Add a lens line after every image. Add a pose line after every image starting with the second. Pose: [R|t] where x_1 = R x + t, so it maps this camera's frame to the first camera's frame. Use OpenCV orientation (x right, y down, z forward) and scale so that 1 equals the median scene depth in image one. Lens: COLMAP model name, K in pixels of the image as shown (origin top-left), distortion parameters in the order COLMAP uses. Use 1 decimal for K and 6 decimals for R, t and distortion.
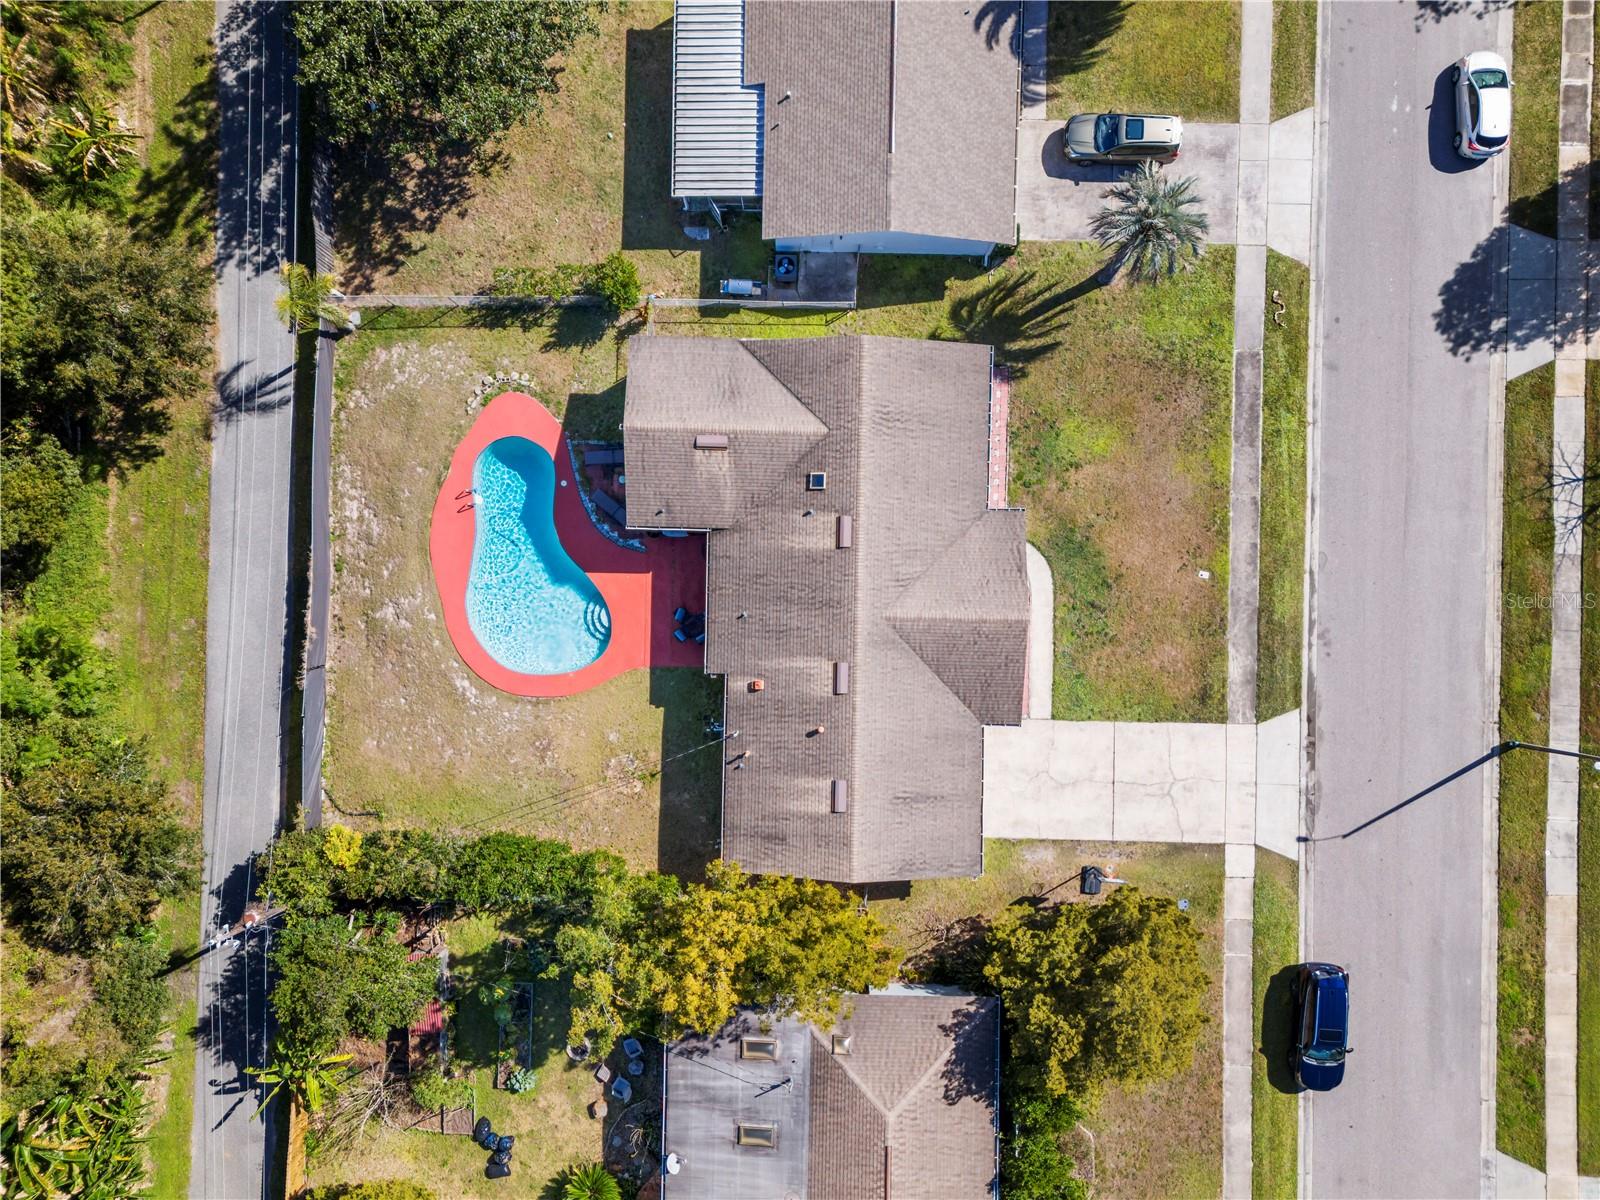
lens RADIAL K [[1185.4, 0, 800.0], [0, 1185.4, 600.0], [0, 0, 1]] dist [0.046415, 0.001026]
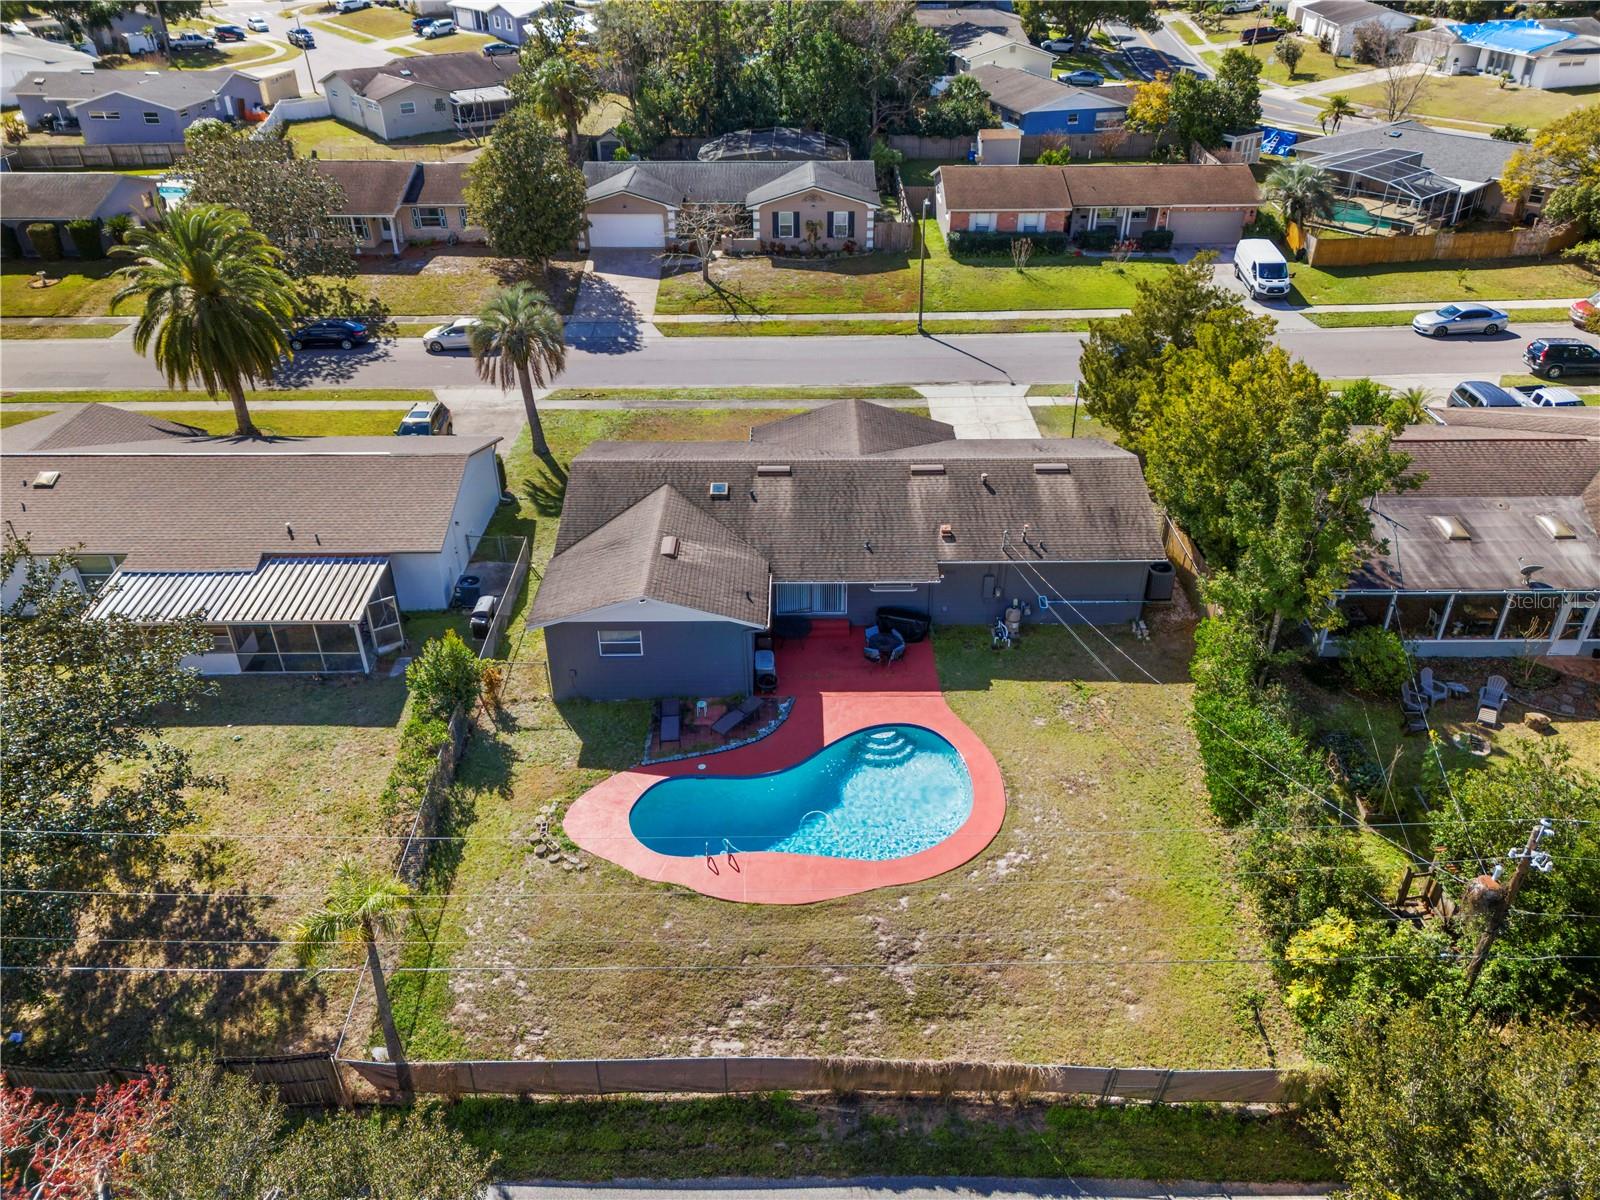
lens RADIAL K [[1185.4, 0, 800.0], [0, 1185.4, 600.0], [0, 0, 1]] dist [0.046415, 0.001026]
pose [[-0.021544, -0.516147, 0.856229, -0.767742], [0.999768, -0.011824, 0.018028, -0.050686], [0.000819, 0.856419, 0.516281, 0.545898]]
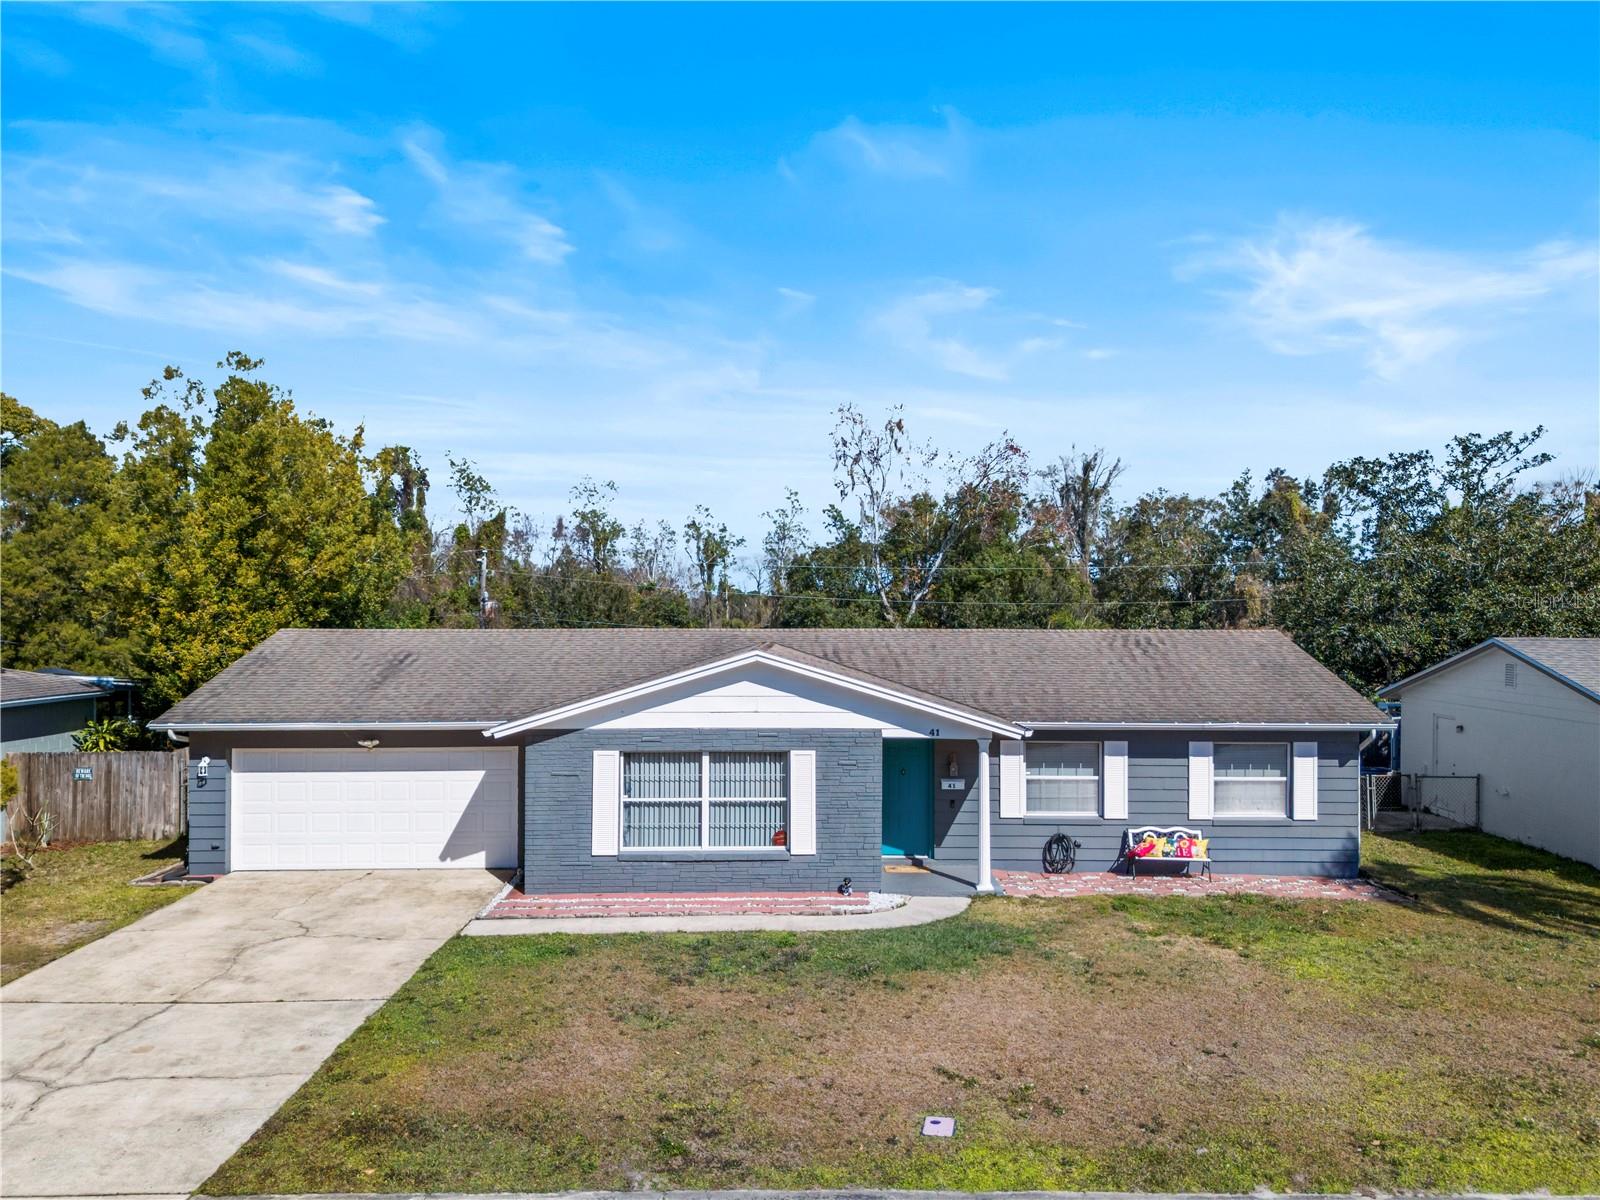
lens RADIAL K [[1211.3, 0, 806.9], [0, 1211.3, 603.0], [0, 0, 1]] dist [0.029687, -0.000501]
pose [[0.025690, 0.004300, -0.999661, 0.560656], [-0.999653, -0.005734, -0.025714, 0.009322], [-0.005843, 0.999974, 0.004151, 0.902476]]
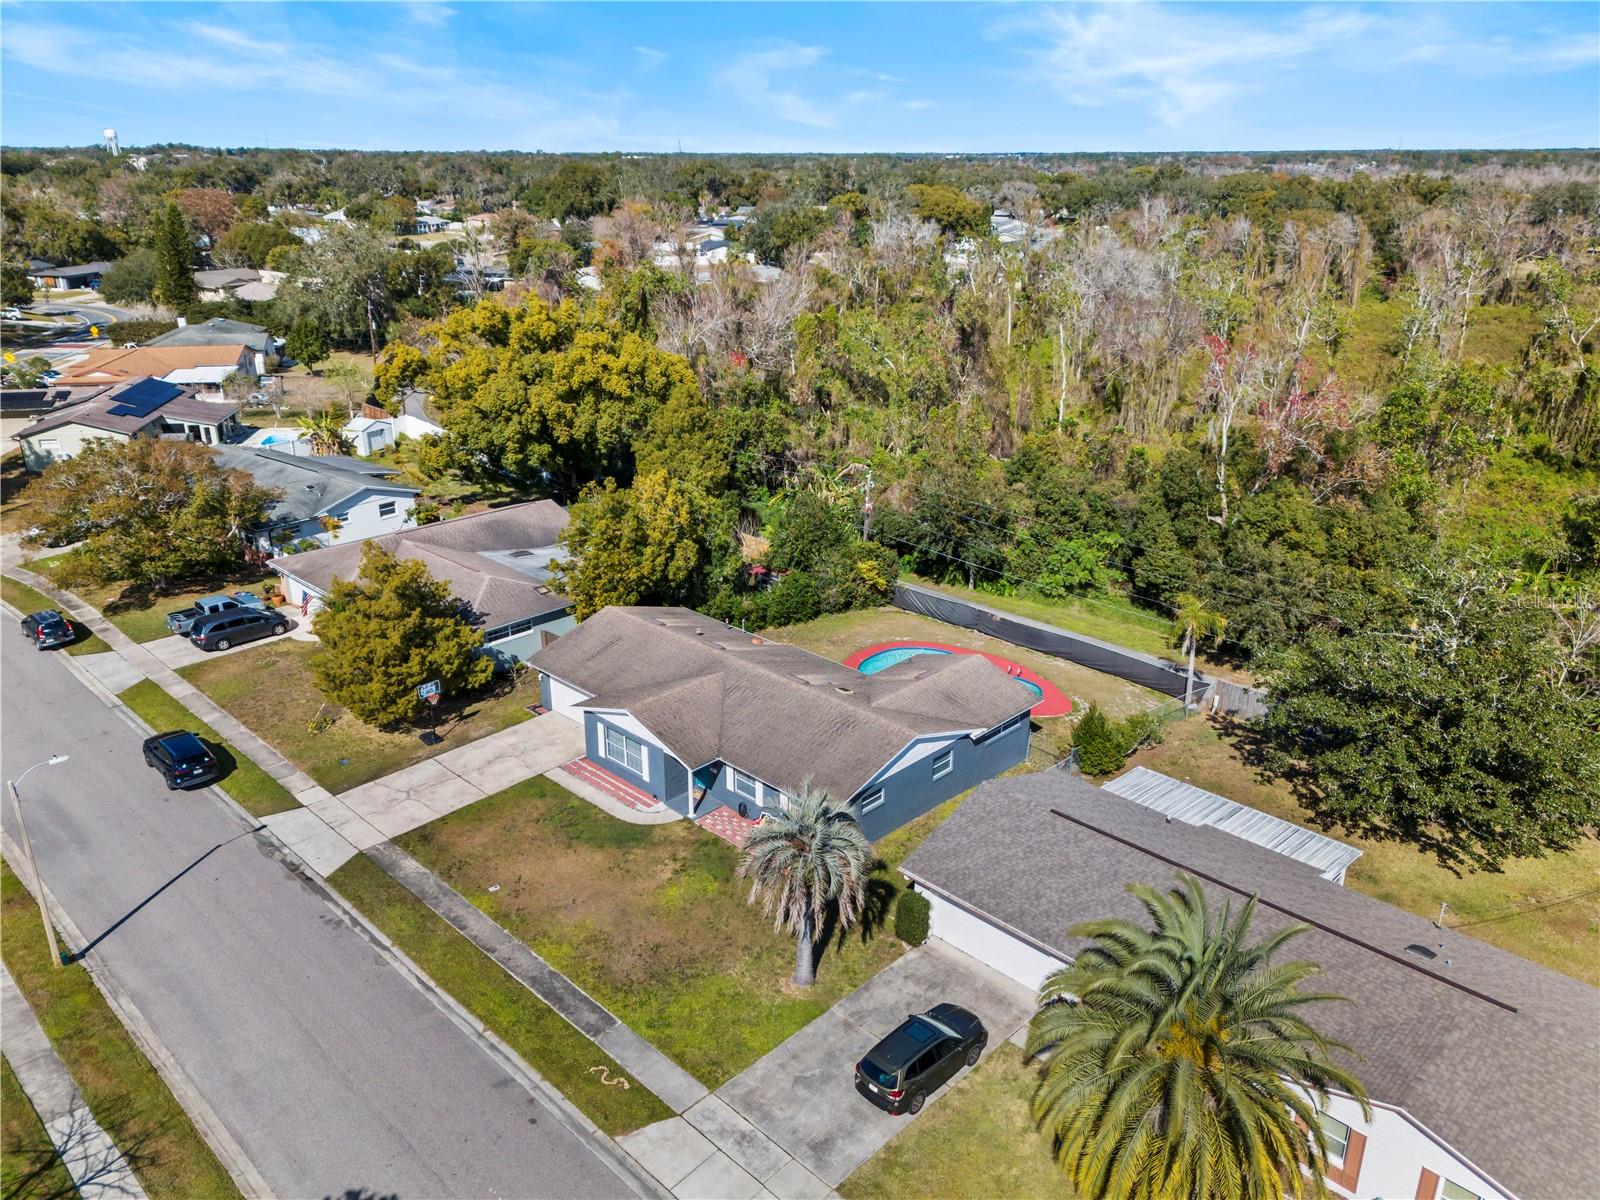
lens RADIAL K [[1156.5, 0, 803.1], [0, 1156.5, 622.3], [0, 0, 1]] dist [0.048038, -0.002788]
pose [[-0.685735, 0.278481, -0.672471, 0.720715], [-0.727844, -0.258021, 0.635349, -0.710737], [0.003421, 0.925134, 0.379625, 0.470357]]
